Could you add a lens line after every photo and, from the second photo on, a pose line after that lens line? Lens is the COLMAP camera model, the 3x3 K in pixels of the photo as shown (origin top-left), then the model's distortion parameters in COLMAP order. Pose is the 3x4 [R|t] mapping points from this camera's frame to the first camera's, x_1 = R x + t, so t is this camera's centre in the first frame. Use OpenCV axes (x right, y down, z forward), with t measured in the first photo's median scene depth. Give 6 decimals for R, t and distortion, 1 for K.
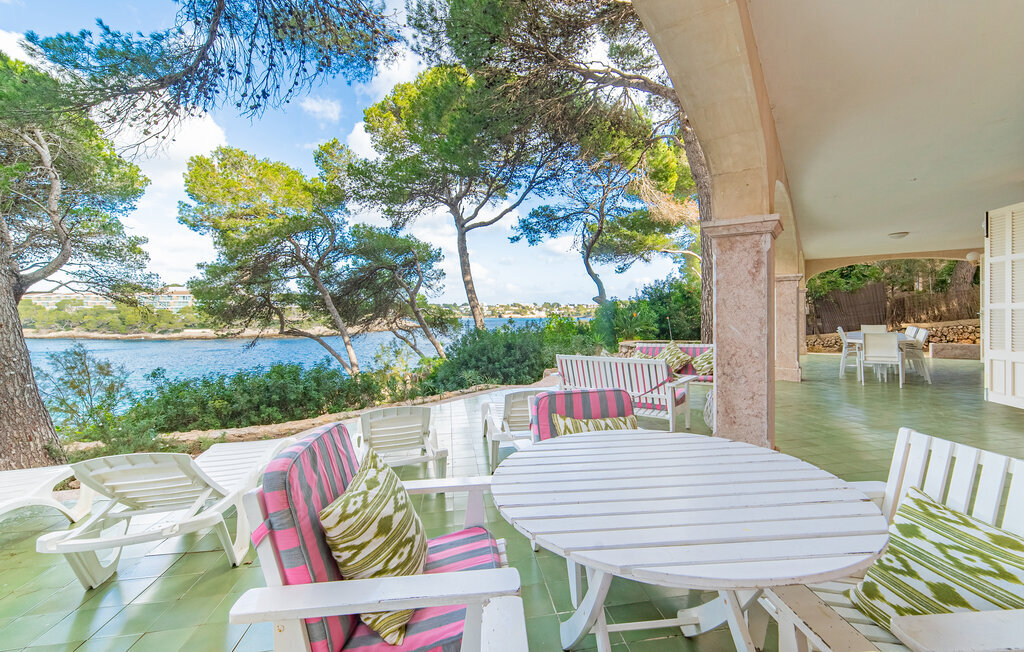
lens RADIAL K [[434.5, 0, 567.4], [0, 434.5, 299.9], [0, 0, 1]] dist [0.009031, 0.001516]
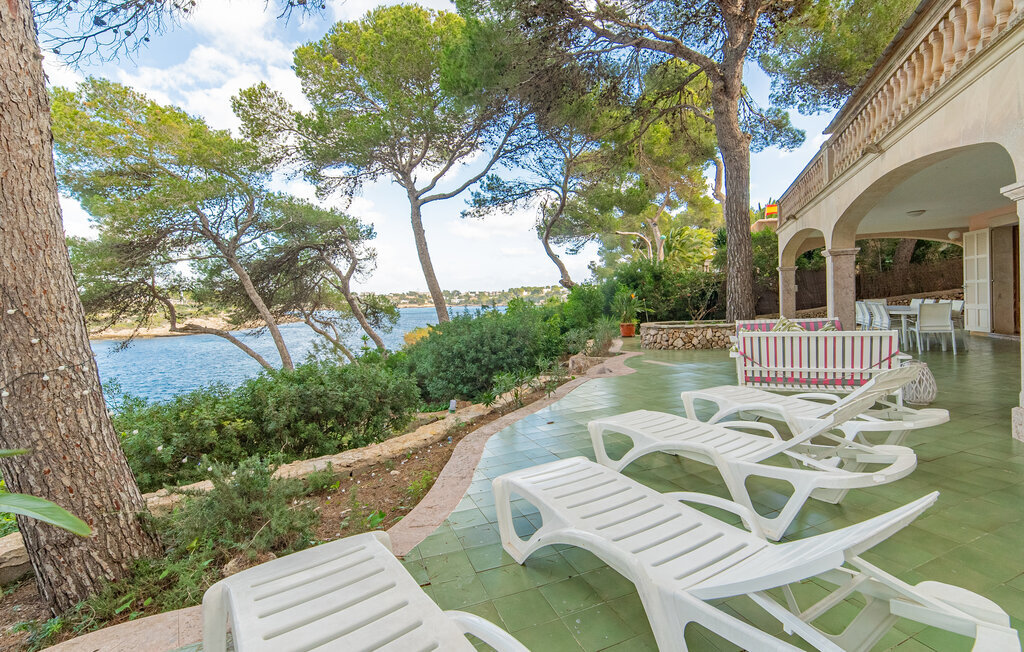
lens RADIAL K [[443.9, 0, 529.8], [0, 443.9, 302.4], [0, 0, 1]] dist [-0.000704, 0.001305]
pose [[0.972900, -0.023189, 0.230061, -0.226914], [0.016420, 0.999375, 0.031294, 0.011768], [-0.230643, -0.026669, 0.972673, 0.090149]]
